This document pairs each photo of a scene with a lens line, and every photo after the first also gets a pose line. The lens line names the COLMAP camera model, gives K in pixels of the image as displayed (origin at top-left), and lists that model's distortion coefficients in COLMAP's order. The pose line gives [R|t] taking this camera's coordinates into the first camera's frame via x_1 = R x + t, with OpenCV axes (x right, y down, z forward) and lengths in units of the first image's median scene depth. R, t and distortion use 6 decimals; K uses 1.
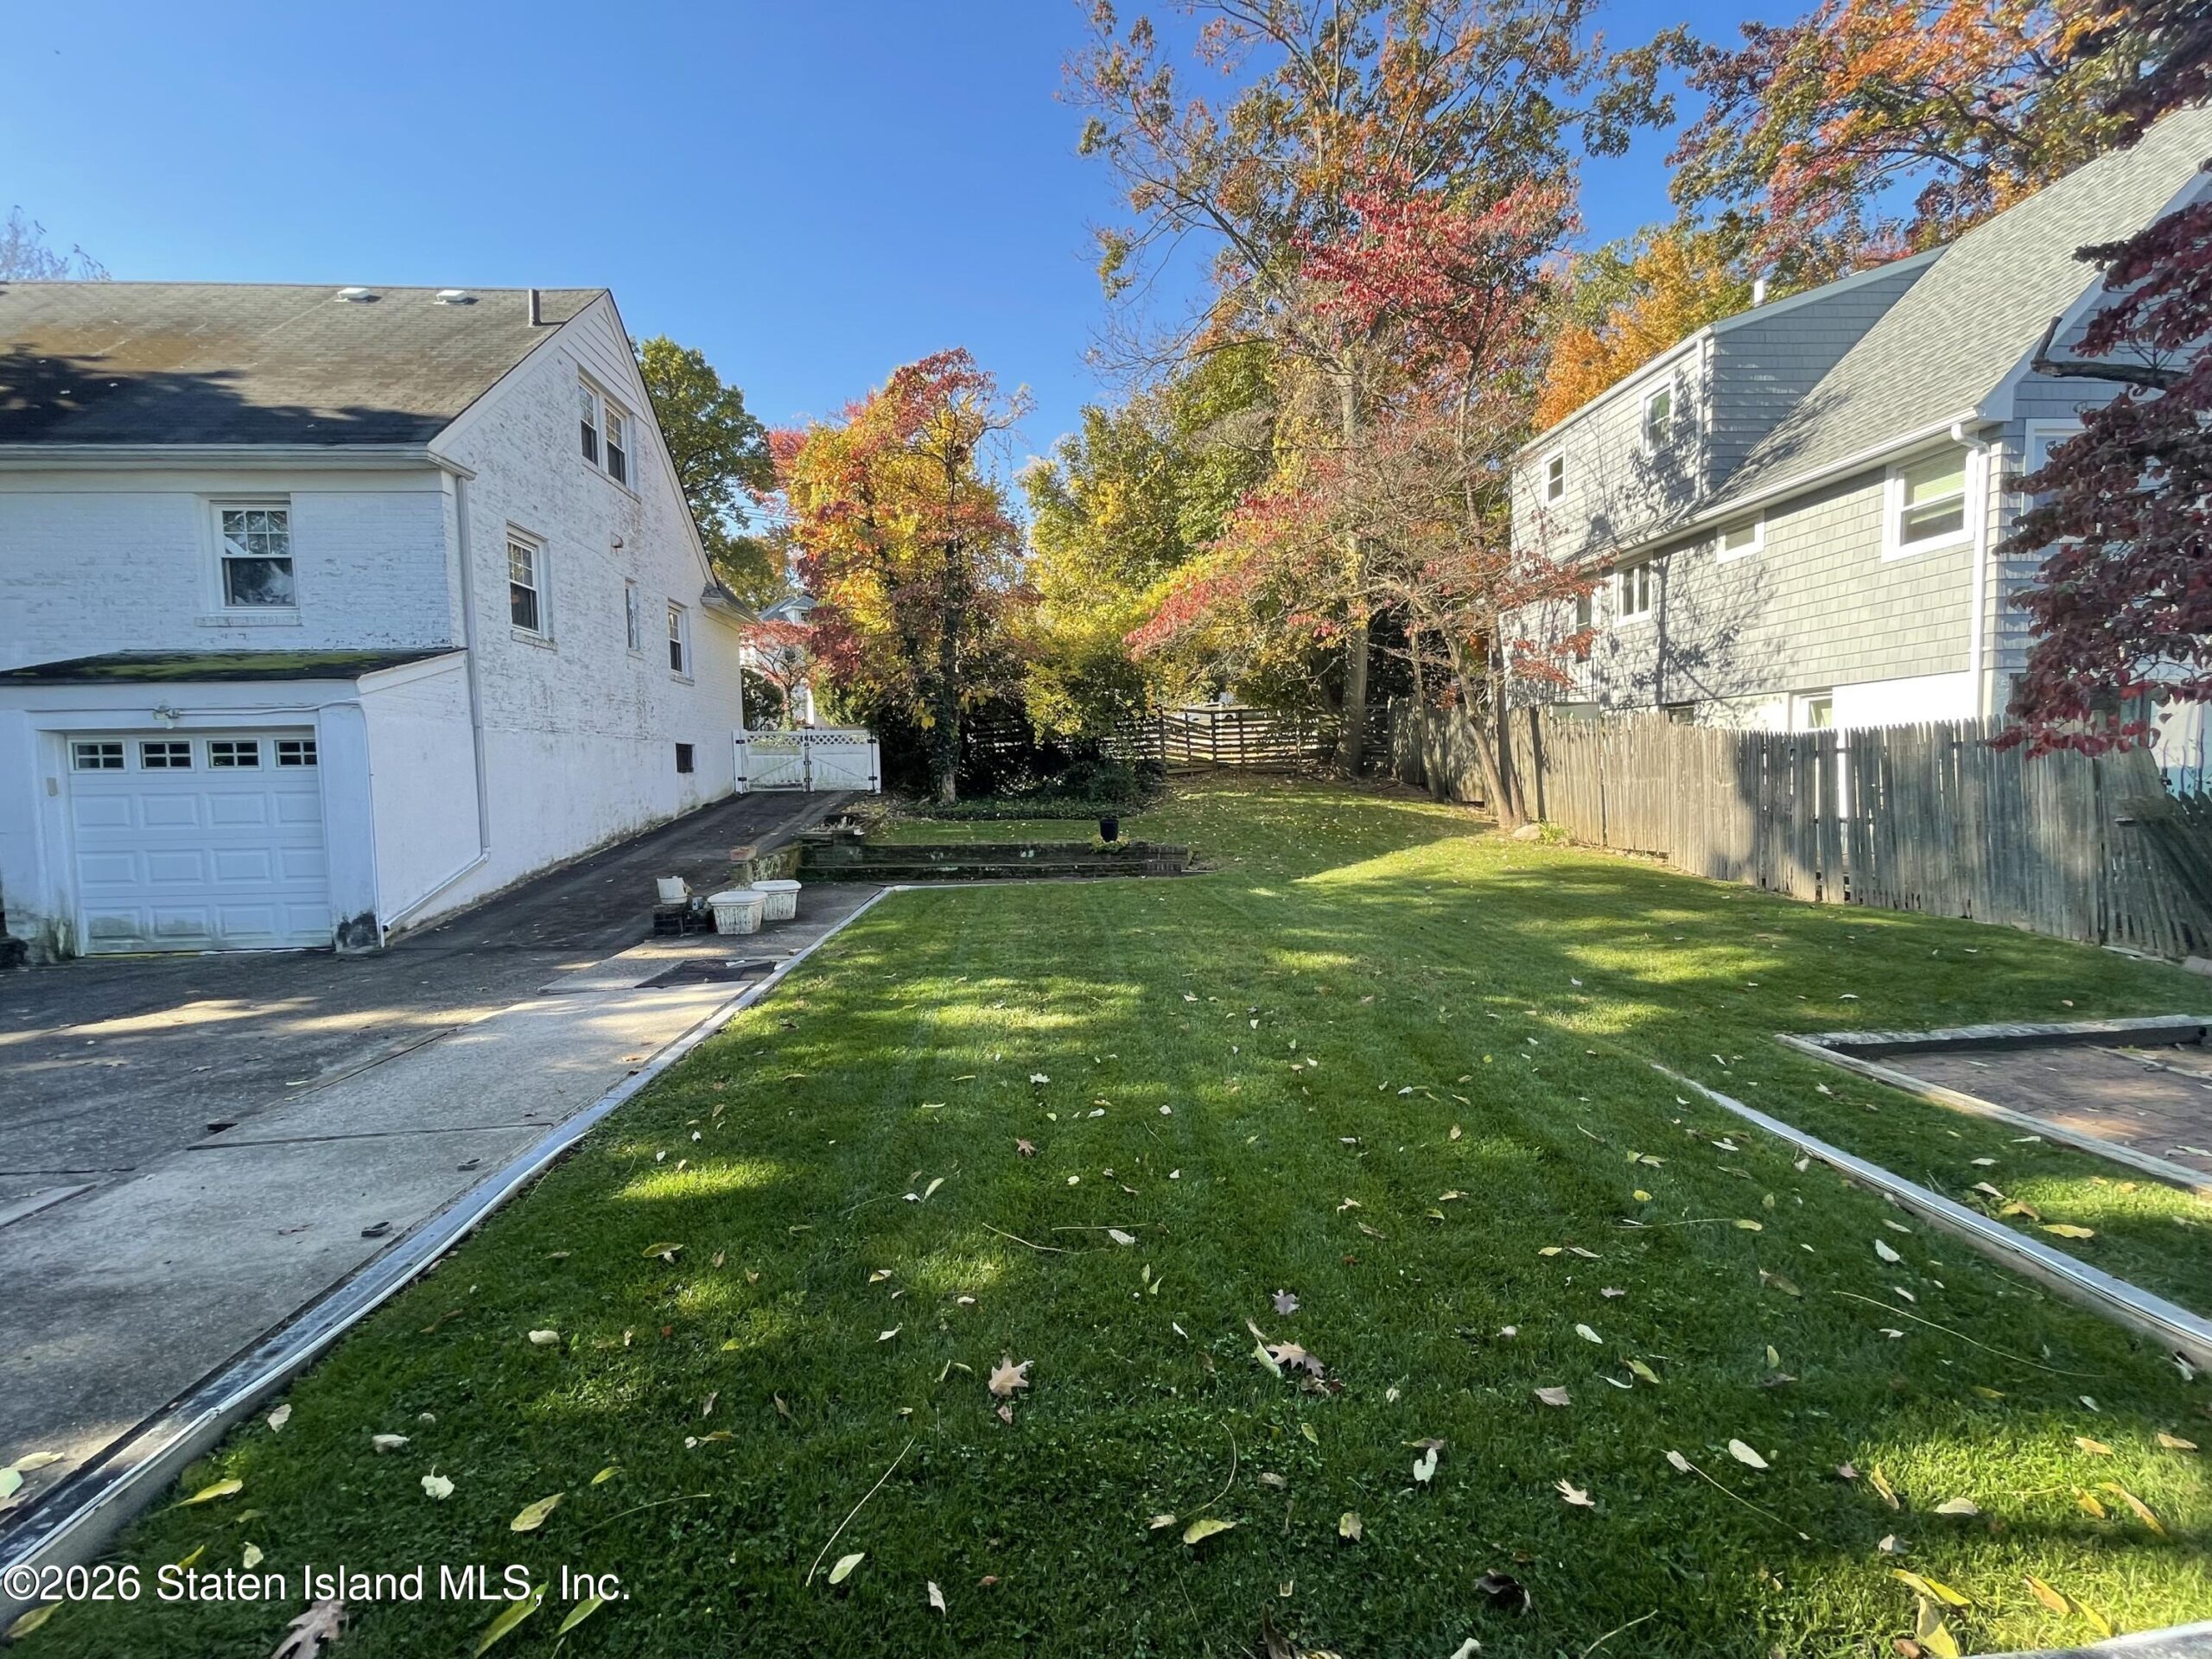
lens RADIAL K [[894.4, 0, 1100.7], [0, 894.4, 835.1], [0, 0, 1]] dist [-0.002568, -0.000041]
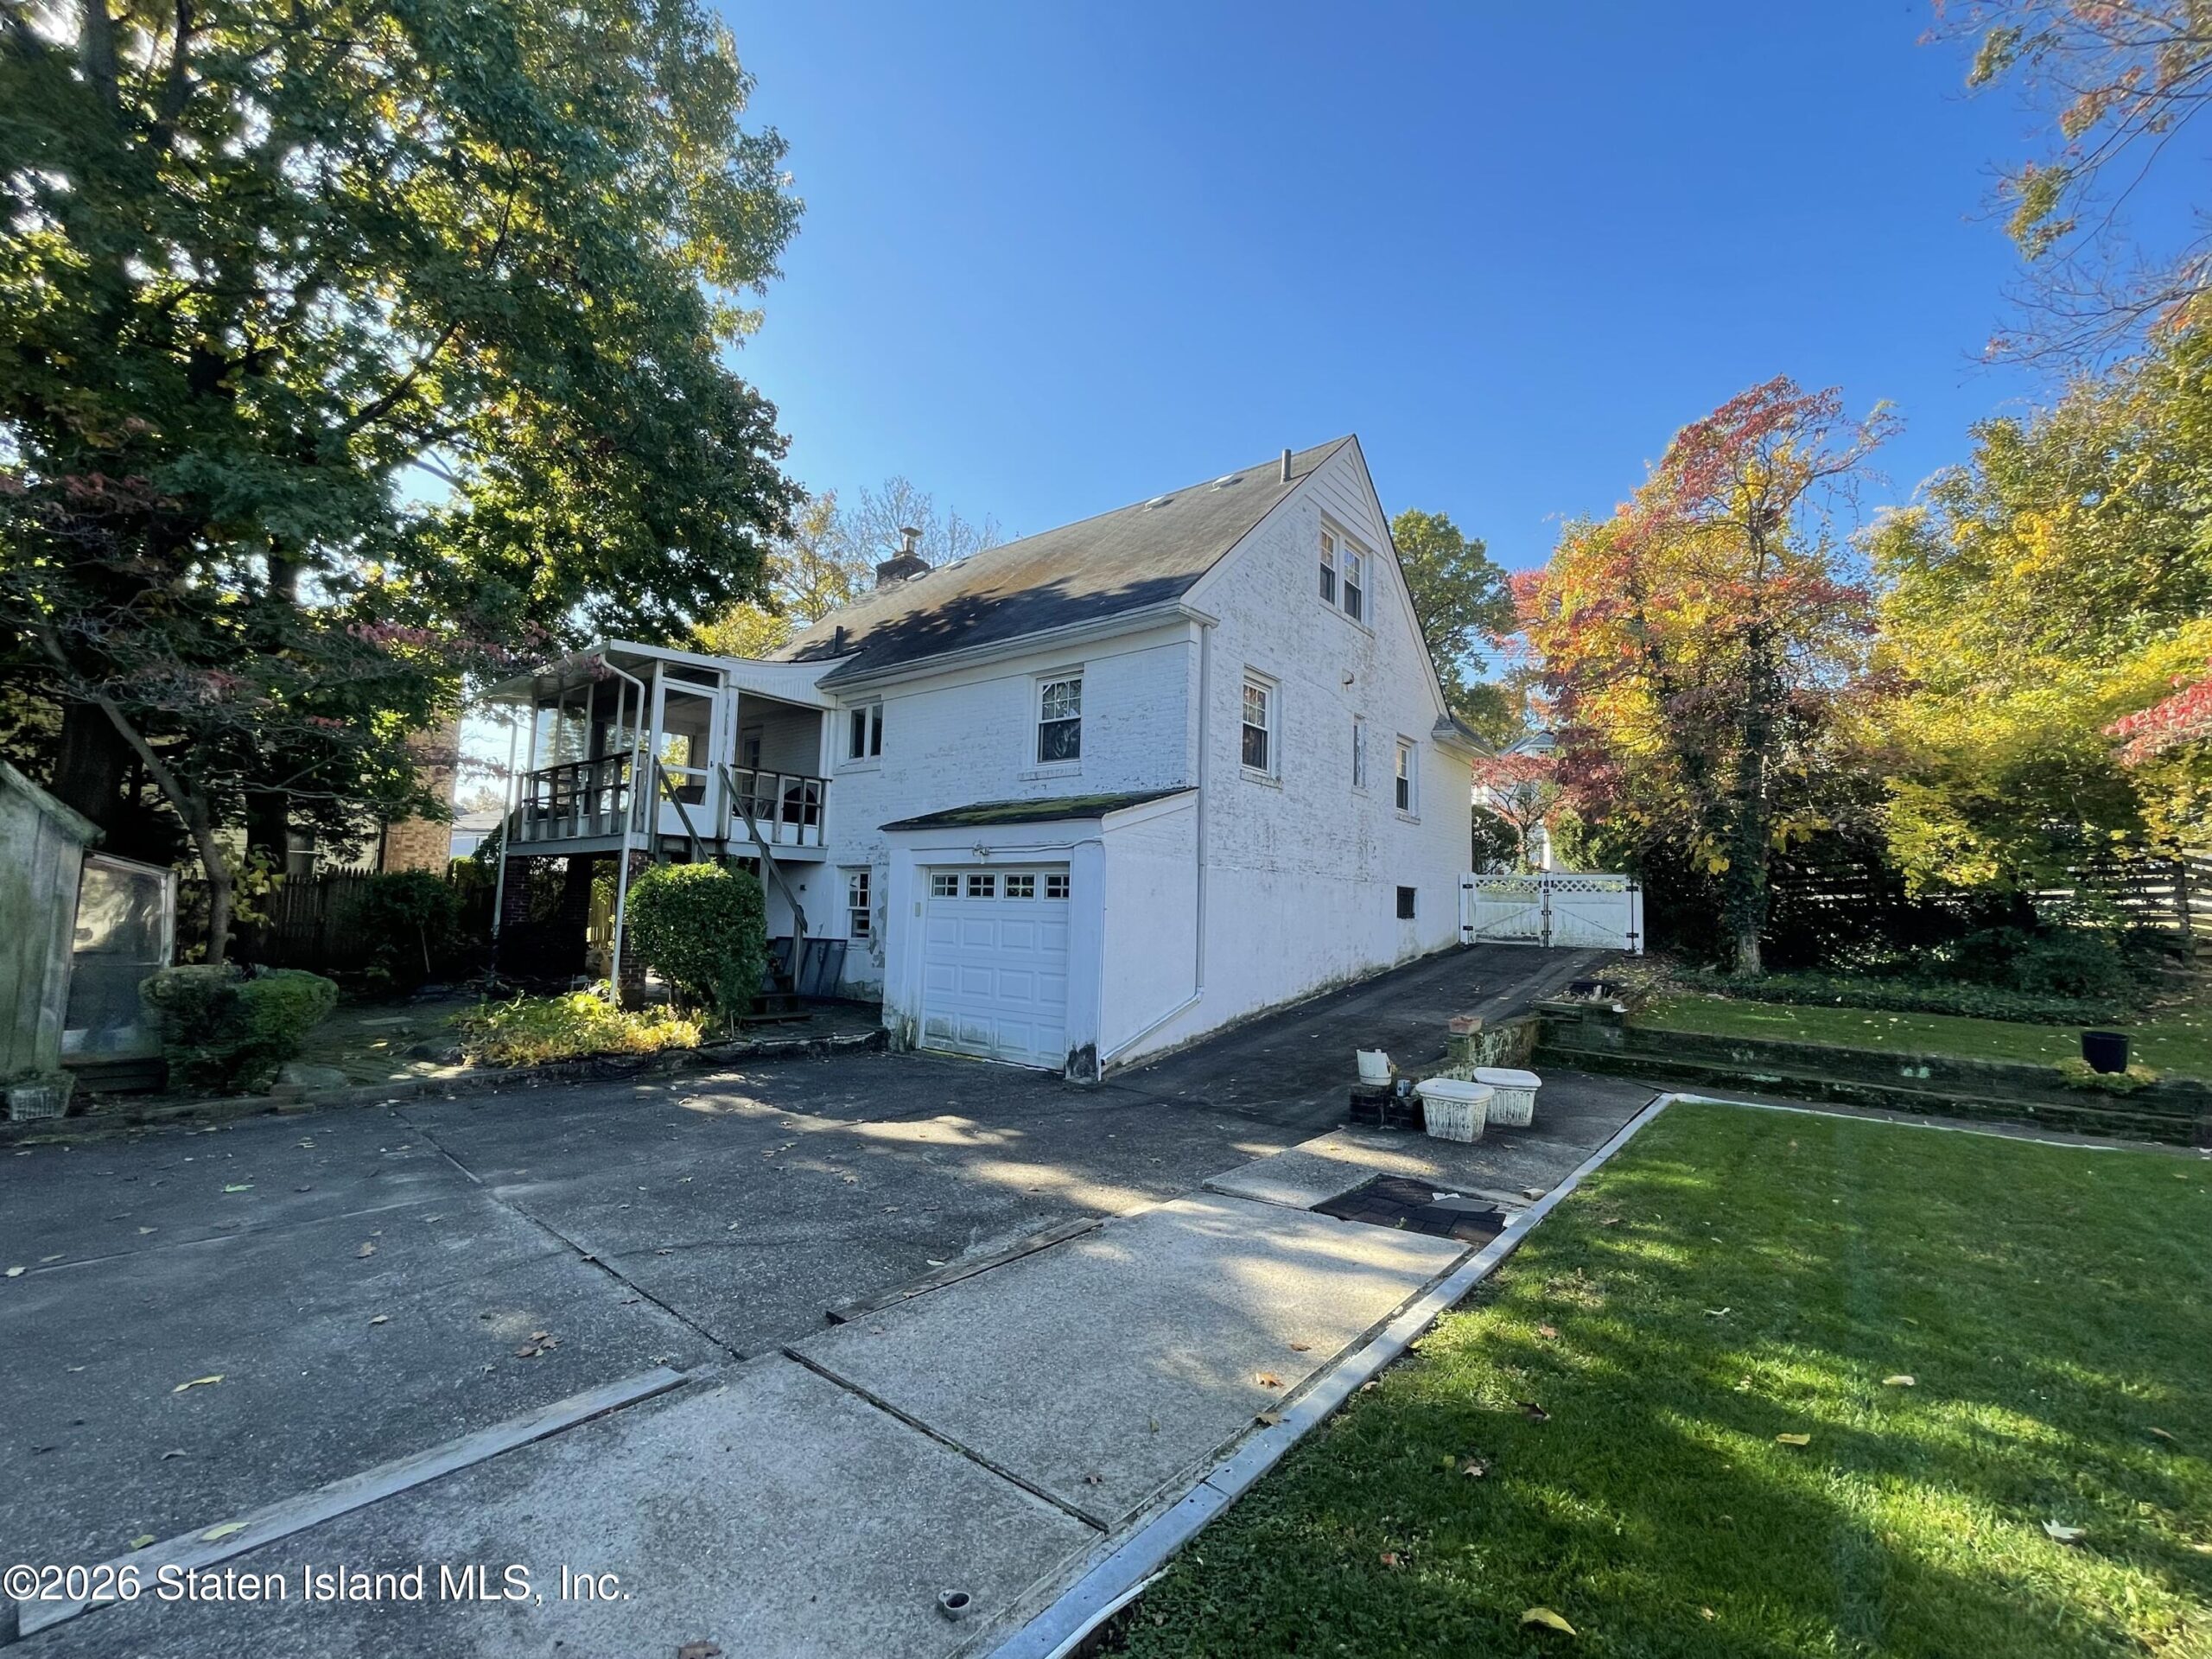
lens RADIAL K [[894.4, 0, 1100.7], [0, 894.4, 835.1], [0, 0, 1]] dist [-0.002568, -0.000041]
pose [[0.716649, -0.019059, -0.697173, -0.052355], [-0.093395, 0.988001, -0.123014, -0.013072], [0.691152, 0.153270, 0.706270, 0.133455]]
